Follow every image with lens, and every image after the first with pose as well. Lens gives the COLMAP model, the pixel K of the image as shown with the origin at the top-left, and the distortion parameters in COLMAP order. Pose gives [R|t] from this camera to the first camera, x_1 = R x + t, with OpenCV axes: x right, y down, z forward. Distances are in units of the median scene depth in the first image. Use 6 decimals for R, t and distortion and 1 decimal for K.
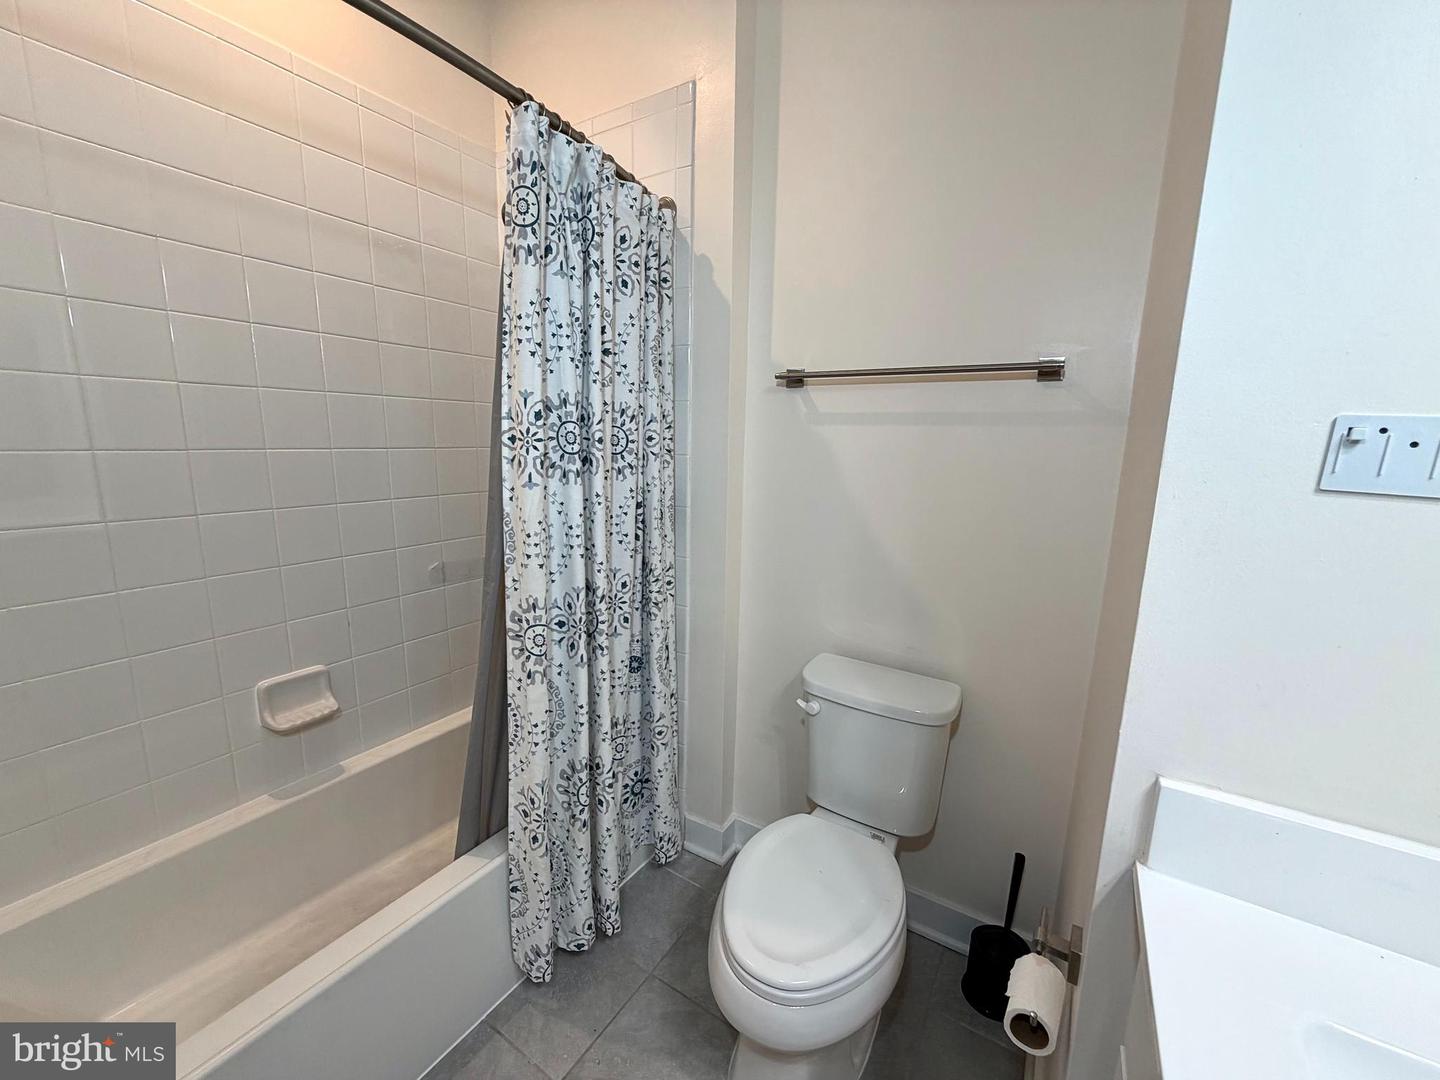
lens RADIAL K [[569.9, 0, 719.5], [0, 569.9, 542.3], [0, 0, 1]] dist [-0.000210, 0.000056]
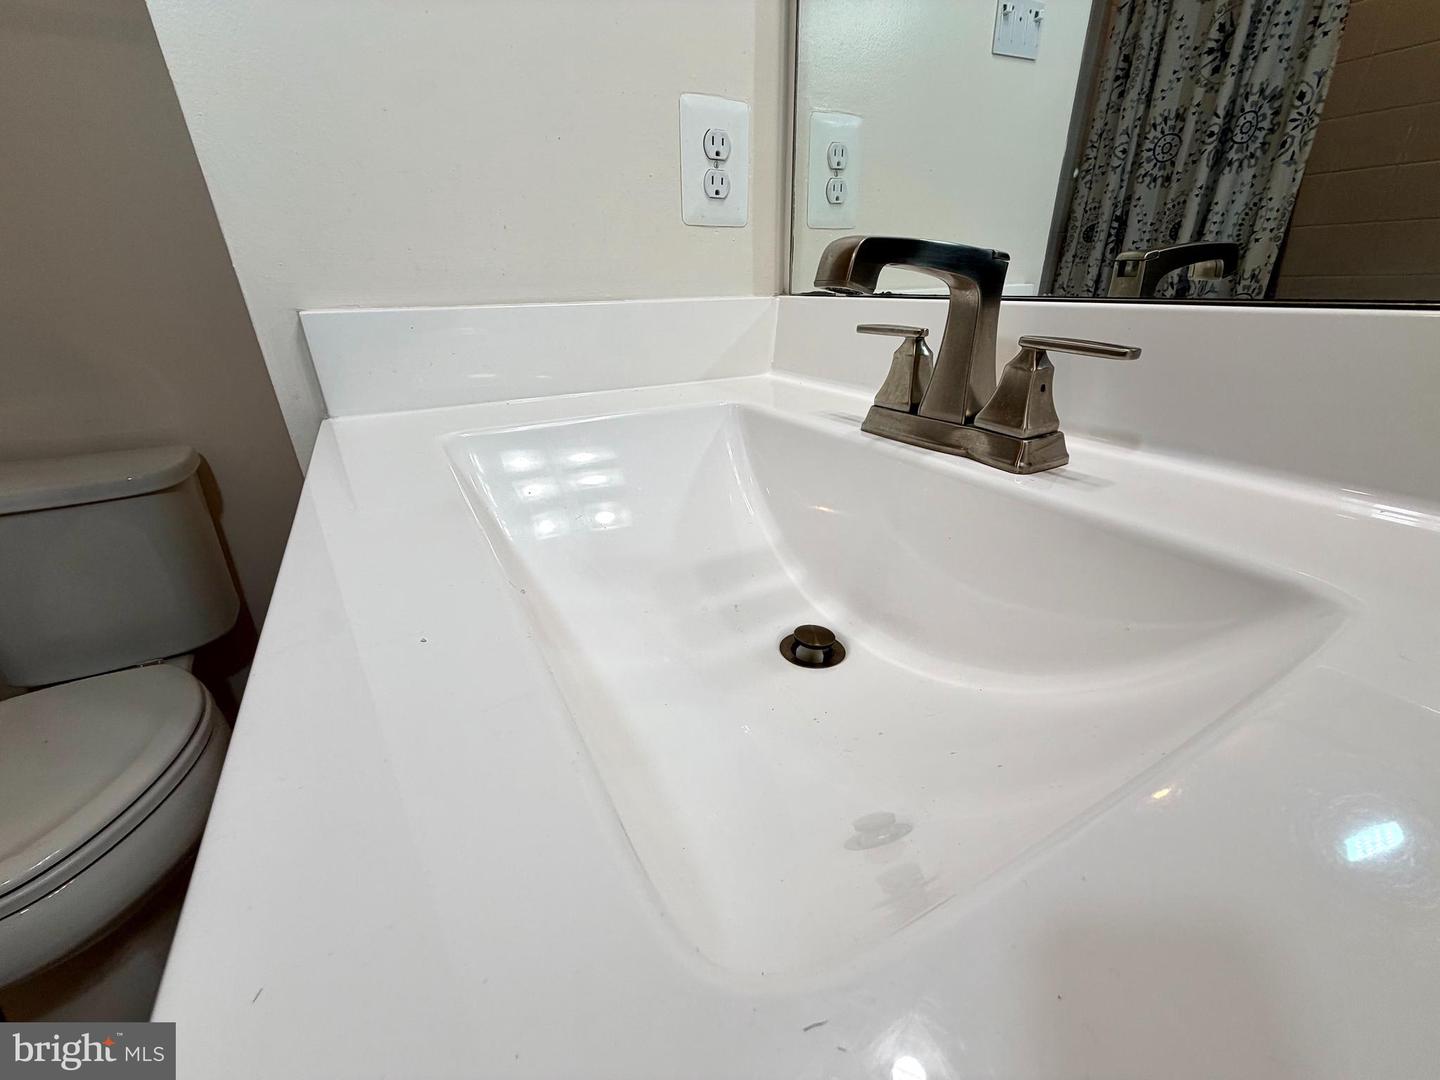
lens RADIAL K [[570.4, 0, 718.1], [0, 570.4, 550.2], [0, 0, 1]] dist [0.000906, 0.000109]
pose [[0.465158, -0.403993, 0.787666, 0.101640], [0.190518, 0.914626, 0.356599, 0.255856], [-0.864483, -0.015811, 0.502413, -0.011028]]
